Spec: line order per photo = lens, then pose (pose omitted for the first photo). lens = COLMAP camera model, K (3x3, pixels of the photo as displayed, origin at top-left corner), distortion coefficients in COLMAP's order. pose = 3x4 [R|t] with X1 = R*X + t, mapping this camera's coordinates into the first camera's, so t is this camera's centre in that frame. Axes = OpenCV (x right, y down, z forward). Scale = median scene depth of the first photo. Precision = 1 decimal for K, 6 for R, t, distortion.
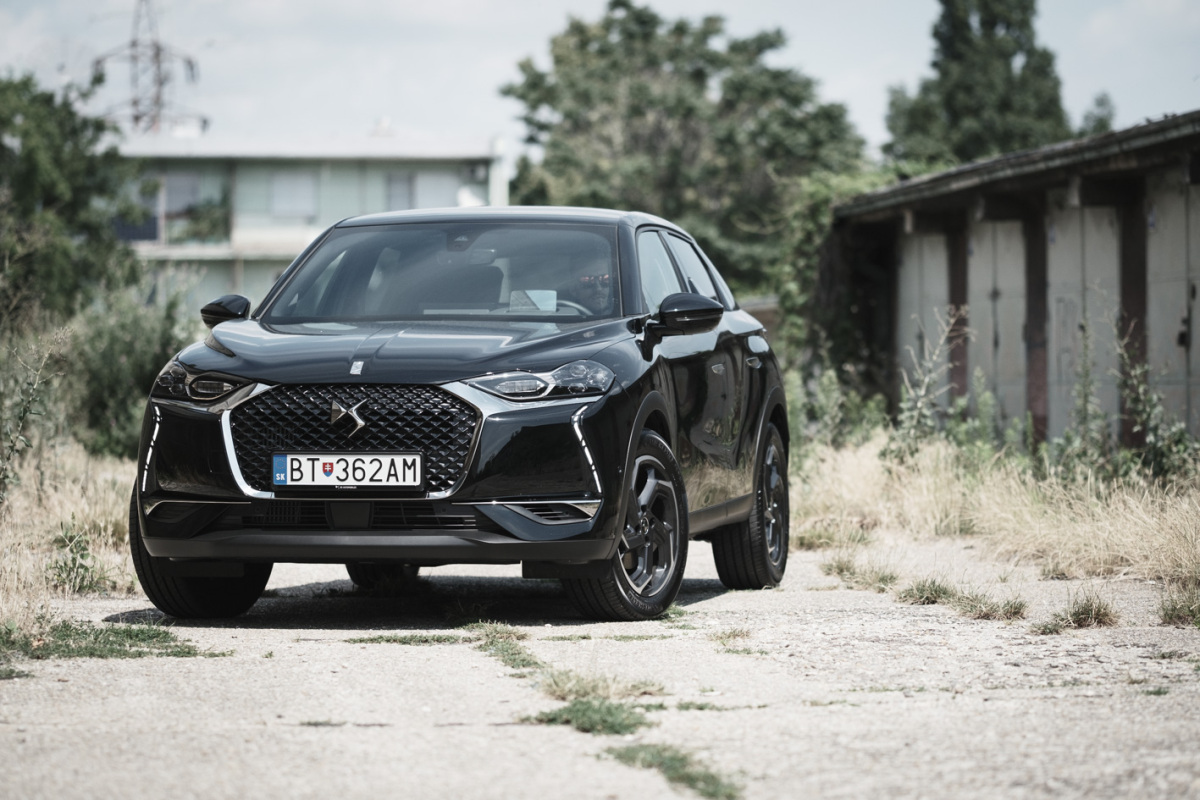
lens RADIAL K [[4505.6, 0, 600.0], [0, 4505.6, 400.0], [0, 0, 1]] dist [0.152083, -1.215370]
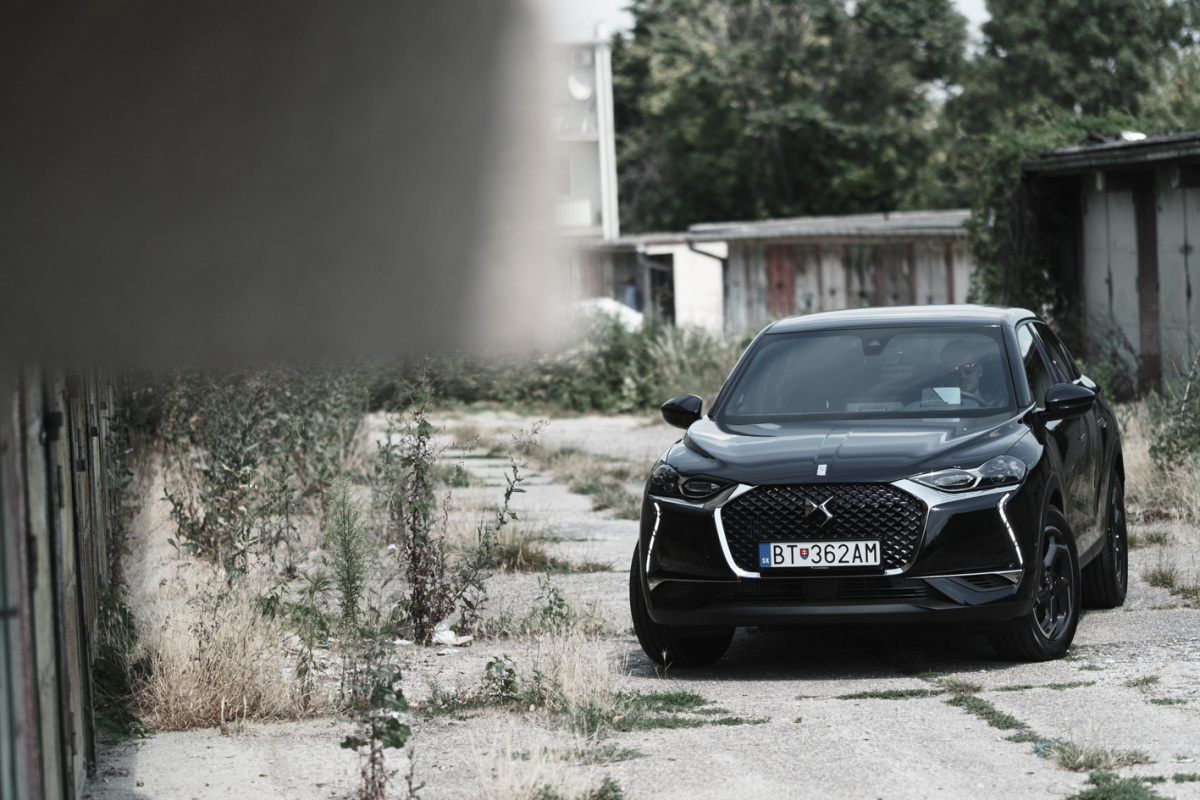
lens RADIAL K [[4505.8, 0, 518.5], [0, 4505.8, 399.9], [0, 0, 1]] dist [0.086105, -0.253445]
pose [[0.998833, -0.036216, -0.031958, -0.097280], [0.037310, 0.998713, 0.034348, -0.072452], [0.030673, -0.035500, 0.998899, -0.245880]]
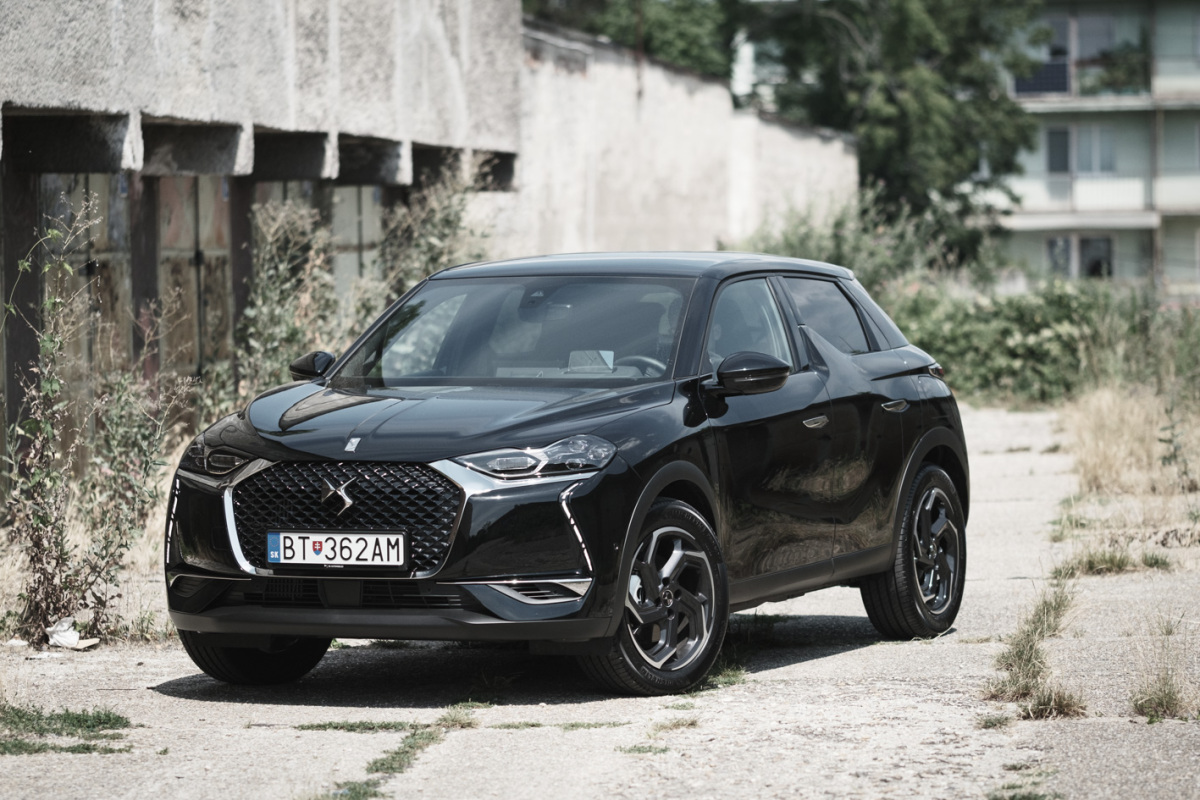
lens RADIAL K [[5127.3, 0, 600.0], [0, 5127.3, 400.0], [0, 0, 1]] dist [0.074786, 3.534214]
pose [[0.976737, -0.002086, -0.214431, 0.243047], [0.008816, 0.999498, 0.030434, -0.051095], [0.214260, -0.031617, 0.976265, -0.095462]]
